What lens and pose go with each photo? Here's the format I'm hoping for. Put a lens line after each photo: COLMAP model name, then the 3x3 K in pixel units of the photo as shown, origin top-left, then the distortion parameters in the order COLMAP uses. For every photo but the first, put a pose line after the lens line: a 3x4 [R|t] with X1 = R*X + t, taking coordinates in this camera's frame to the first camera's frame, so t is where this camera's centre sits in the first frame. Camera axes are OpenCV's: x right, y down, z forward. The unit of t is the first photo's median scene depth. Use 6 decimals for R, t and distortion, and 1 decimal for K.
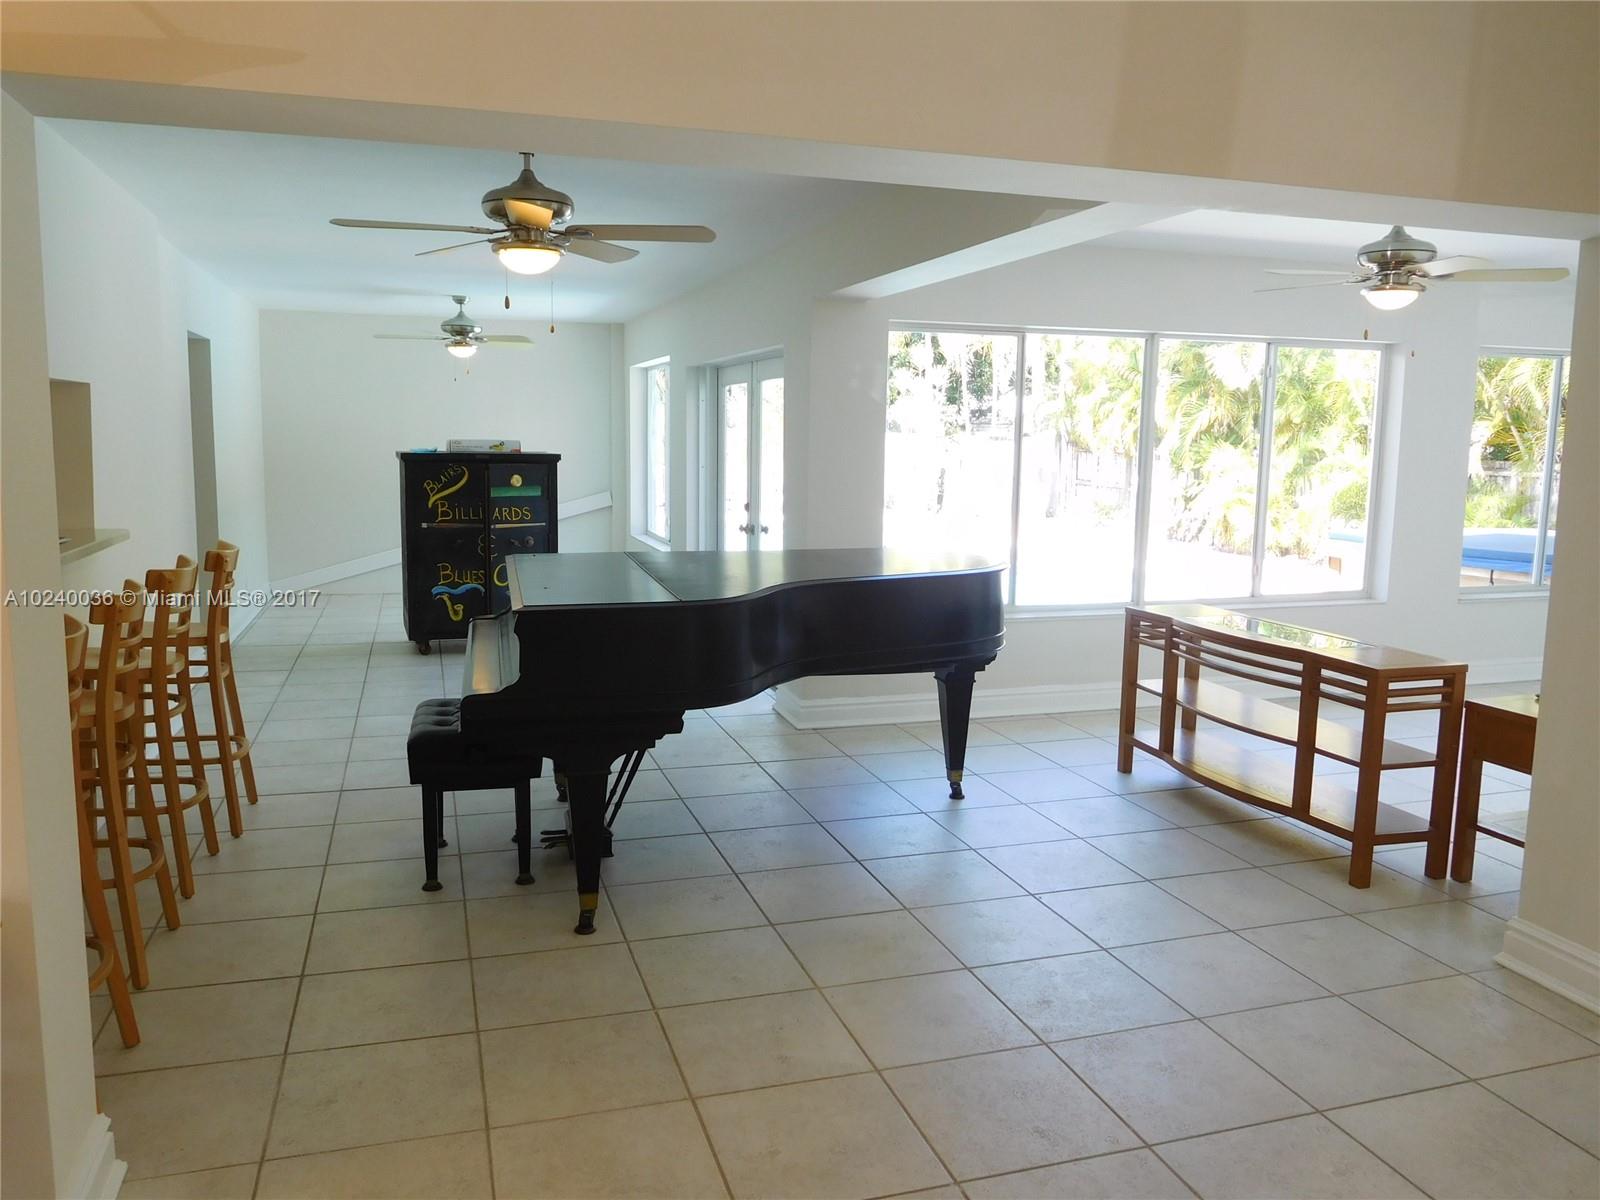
lens RADIAL K [[1165.7, 0, 797.3], [0, 1165.7, 609.6], [0, 0, 1]] dist [-0.010663, -0.001635]
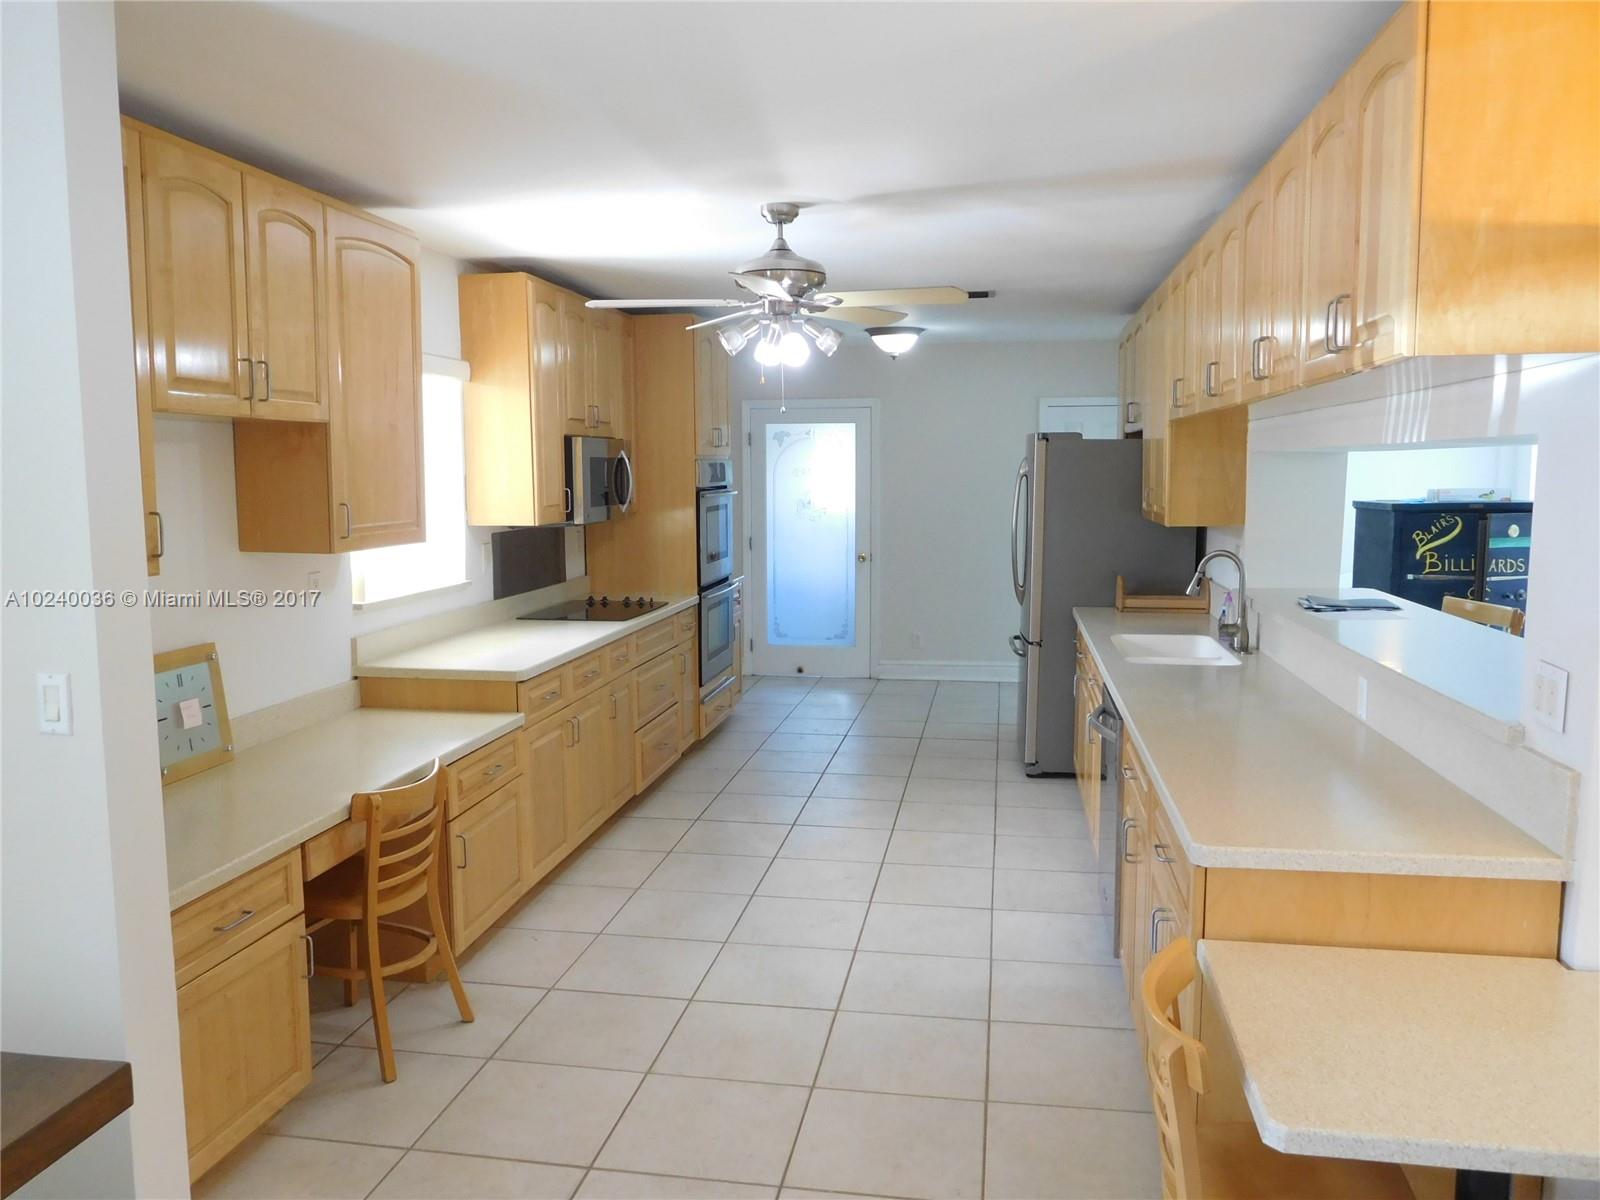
lens RADIAL K [[1182.3, 0, 797.0], [0, 1182.3, 597.6], [0, 0, 1]] dist [-0.033545, 0.001602]
pose [[0.890195, 0.024442, -0.454924, -0.326119], [-0.042160, 0.998695, -0.028841, -0.004738], [0.453625, 0.044853, 0.890063, -0.106846]]
